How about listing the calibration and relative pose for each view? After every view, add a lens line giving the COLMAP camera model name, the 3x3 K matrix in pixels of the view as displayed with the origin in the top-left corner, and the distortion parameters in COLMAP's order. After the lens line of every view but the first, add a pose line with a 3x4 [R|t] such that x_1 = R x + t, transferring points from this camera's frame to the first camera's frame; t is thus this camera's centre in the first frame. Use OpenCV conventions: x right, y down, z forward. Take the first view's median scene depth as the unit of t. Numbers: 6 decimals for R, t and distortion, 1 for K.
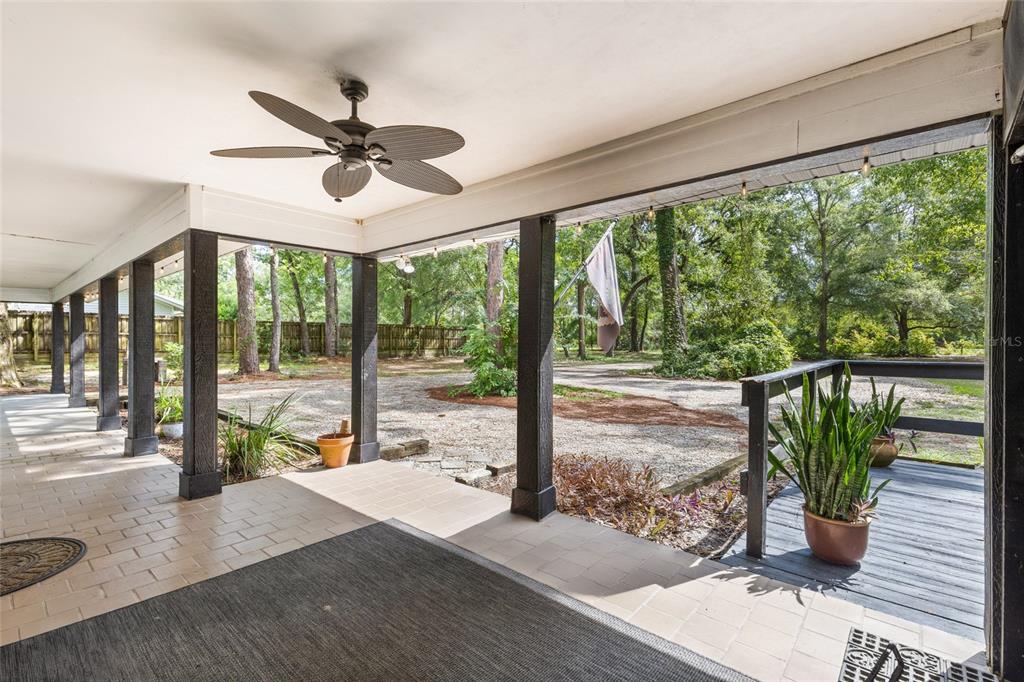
lens RADIAL K [[465.6, 0, 512.0], [0, 465.6, 341.0], [0, 0, 1]] dist [0.001192, 0.000052]
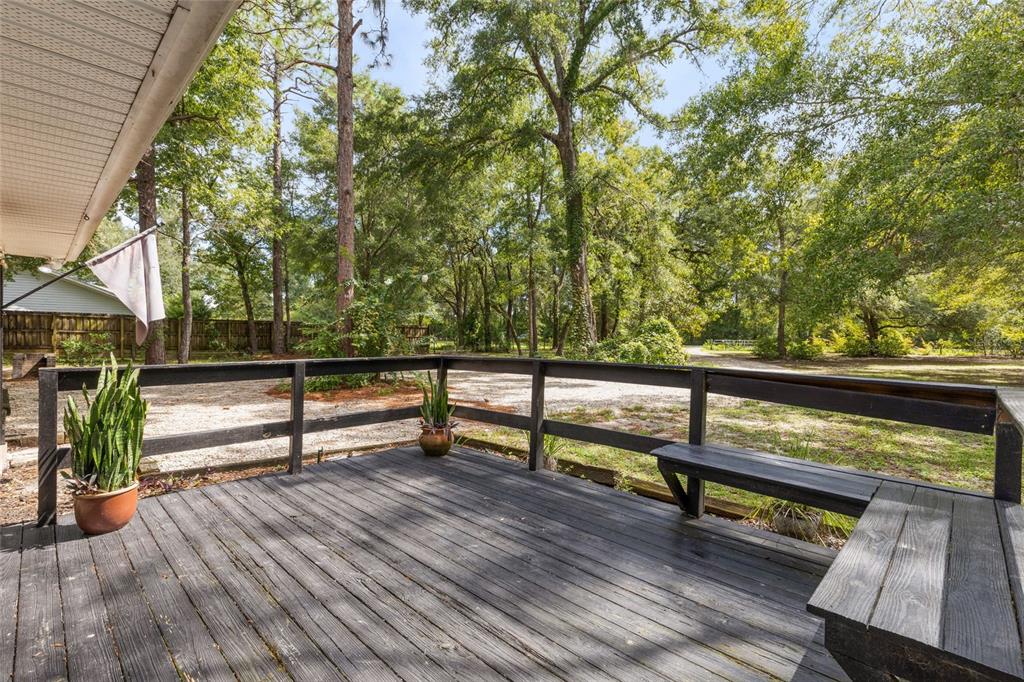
lens RADIAL K [[465.6, 0, 512.0], [0, 465.6, 341.0], [0, 0, 1]] dist [0.001192, 0.000052]
pose [[0.999345, 0.003326, -0.036029, 0.164168], [-0.003246, 0.999992, 0.002287, 0.000749], [0.036037, -0.002169, 0.999348, -0.005758]]
